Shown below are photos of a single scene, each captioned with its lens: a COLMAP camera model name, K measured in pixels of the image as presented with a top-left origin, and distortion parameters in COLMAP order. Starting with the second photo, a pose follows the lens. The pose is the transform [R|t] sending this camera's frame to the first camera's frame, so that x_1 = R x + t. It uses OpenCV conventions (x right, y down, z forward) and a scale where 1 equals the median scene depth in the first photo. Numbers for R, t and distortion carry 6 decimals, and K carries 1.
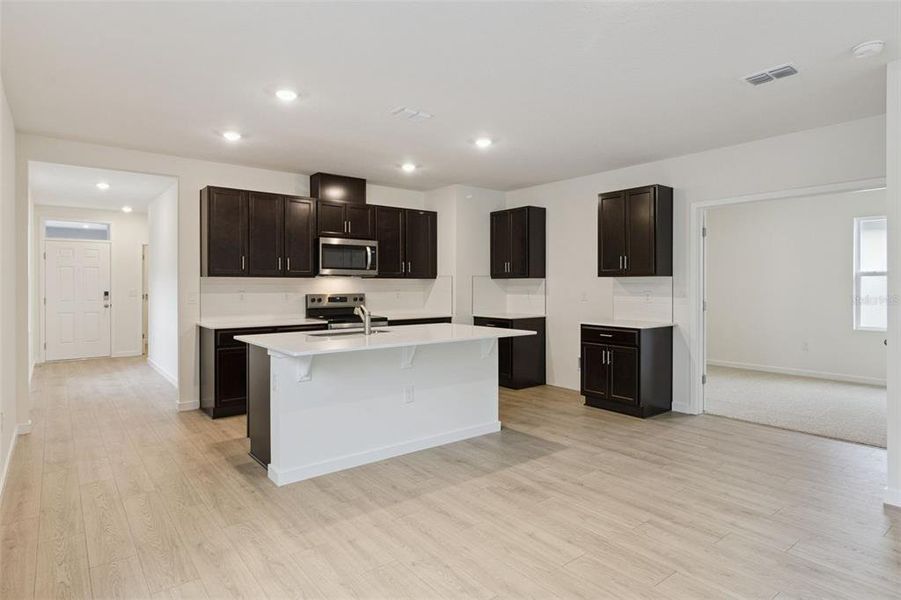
lens RADIAL K [[490.7, 0, 439.6], [0, 490.7, 284.6], [0, 0, 1]] dist [0.000597, 0.000815]
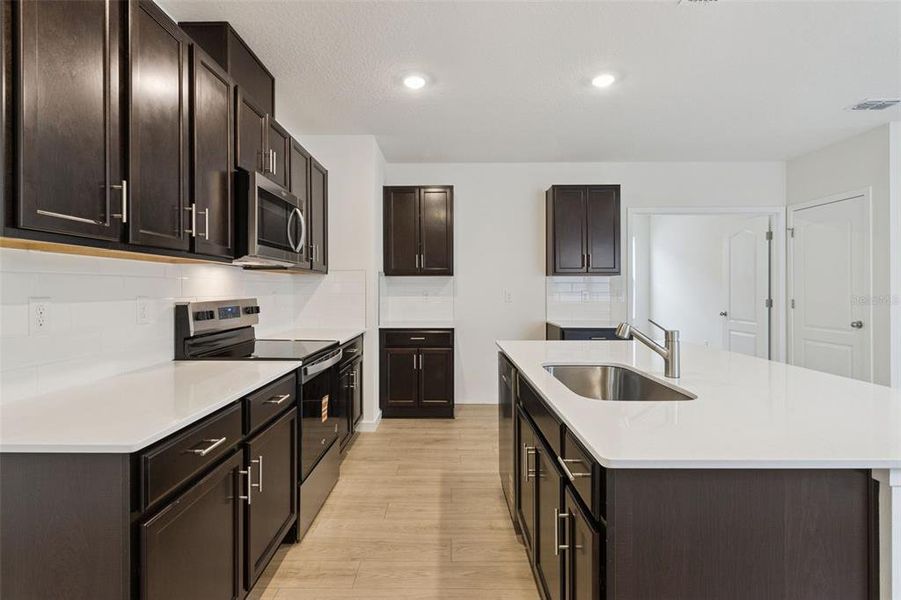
lens RADIAL K [[449.3, 0, 442.2], [0, 449.3, 288.5], [0, 0, 1]] dist [0.000389, -0.000339]
pose [[0.625911, -0.000994, 0.779894, -0.431712], [-0.000788, 0.999998, 0.001906, 0.006802], [-0.779894, -0.001807, 0.625909, 0.591366]]
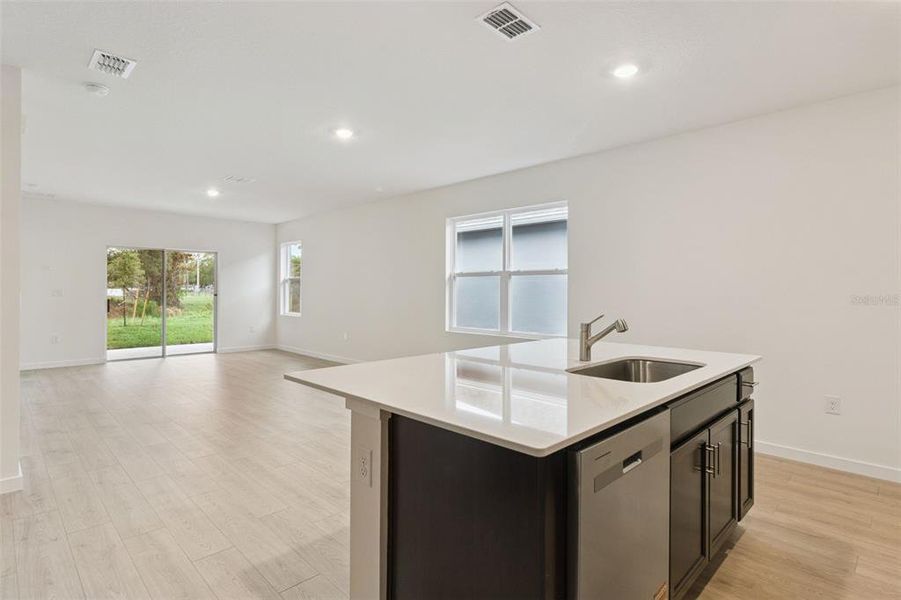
lens RADIAL K [[461.6, 0, 446.9], [0, 461.6, 291.1], [0, 0, 1]] dist [-0.000069, -0.000196]
pose [[-0.992550, -0.001110, -0.121831, 0.063869], [-0.001434, 0.999996, 0.002573, 0.006779], [0.121828, 0.002729, -0.992548, 1.032455]]
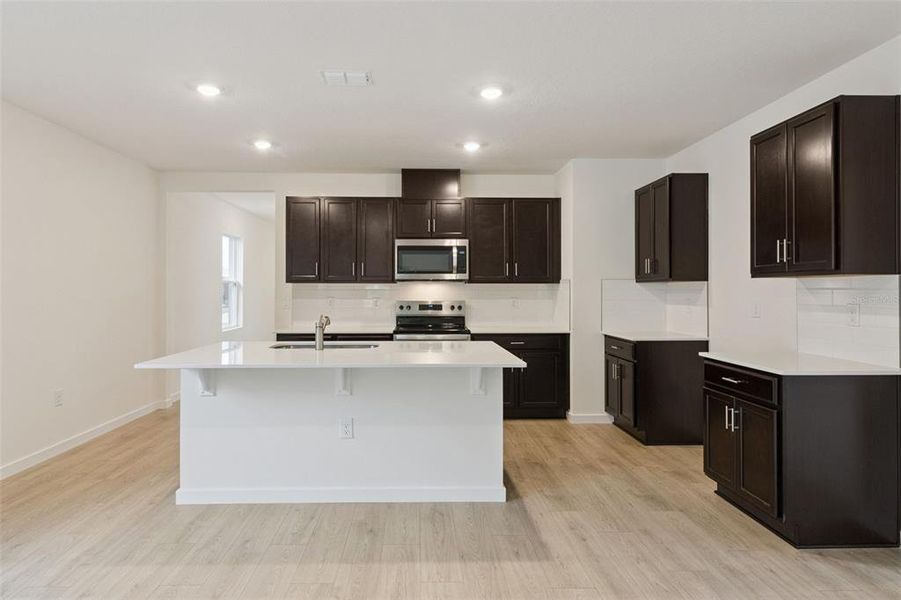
lens RADIAL K [[494.8, 0, 429.5], [0, 494.8, 287.9], [0, 0, 1]] dist [0.002139, 0.000142]
pose [[0.807632, -0.002064, -0.589683, 0.335885], [-0.001369, 0.999985, -0.005374, -0.000014], [0.589685, 0.005148, 0.807617, 0.277766]]
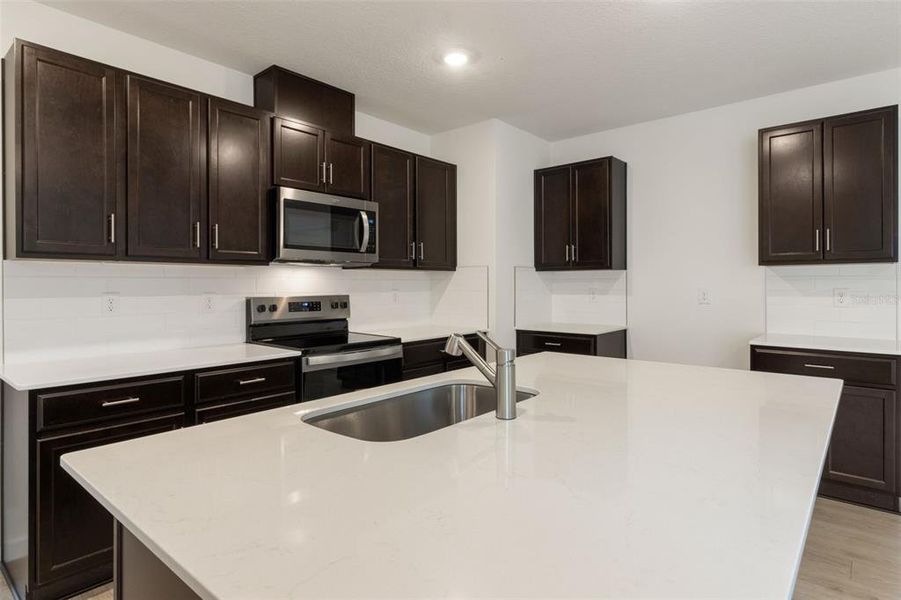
lens RADIAL K [[490.7, 0, 439.6], [0, 490.7, 284.6], [0, 0, 1]] dist [0.000597, 0.000815]
pose [[0.981618, -0.002653, 0.190836, -0.170332], [0.002404, 0.999996, 0.001535, 0.005517], [-0.190839, -0.001048, 0.981621, 0.444103]]
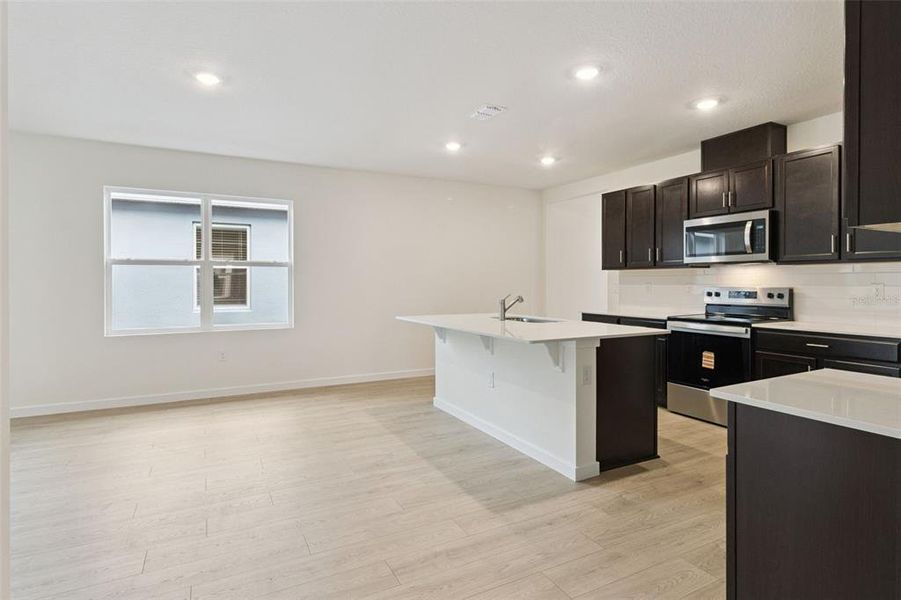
lens RADIAL K [[461.6, 0, 446.9], [0, 461.6, 291.1], [0, 0, 1]] dist [-0.000069, -0.000196]
pose [[-0.173088, 0.019624, -0.984711, 0.596231], [0.004047, 0.999807, 0.019213, 0.009552], [0.984898, -0.000660, -0.173134, 0.697472]]
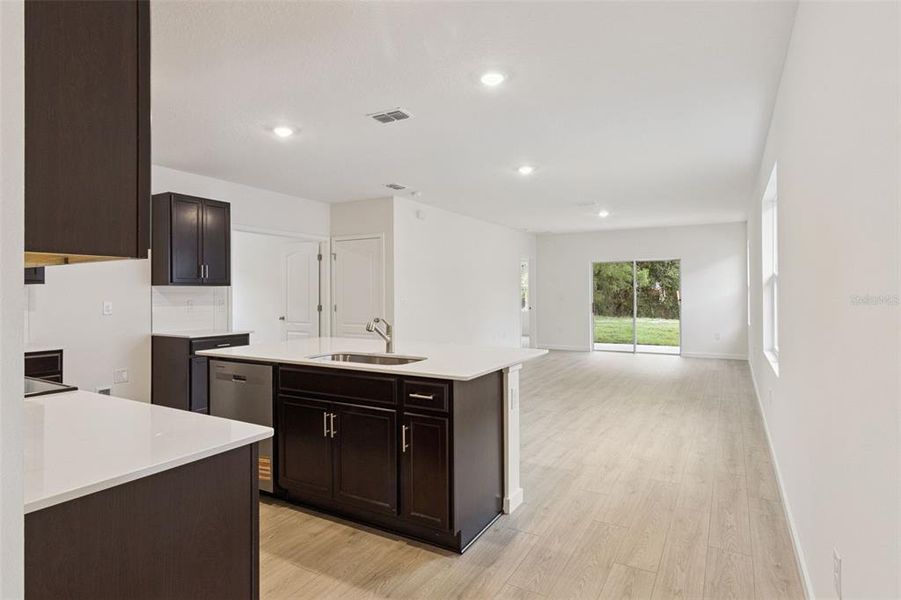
lens RADIAL K [[494.8, 0, 429.5], [0, 494.8, 287.9], [0, 0, 1]] dist [0.002139, 0.000142]
pose [[-0.351713, 0.012007, 0.936031, -0.637429], [0.001985, 0.999925, -0.012080, 0.000436], [-0.936106, -0.002391, -0.351711, 0.816633]]
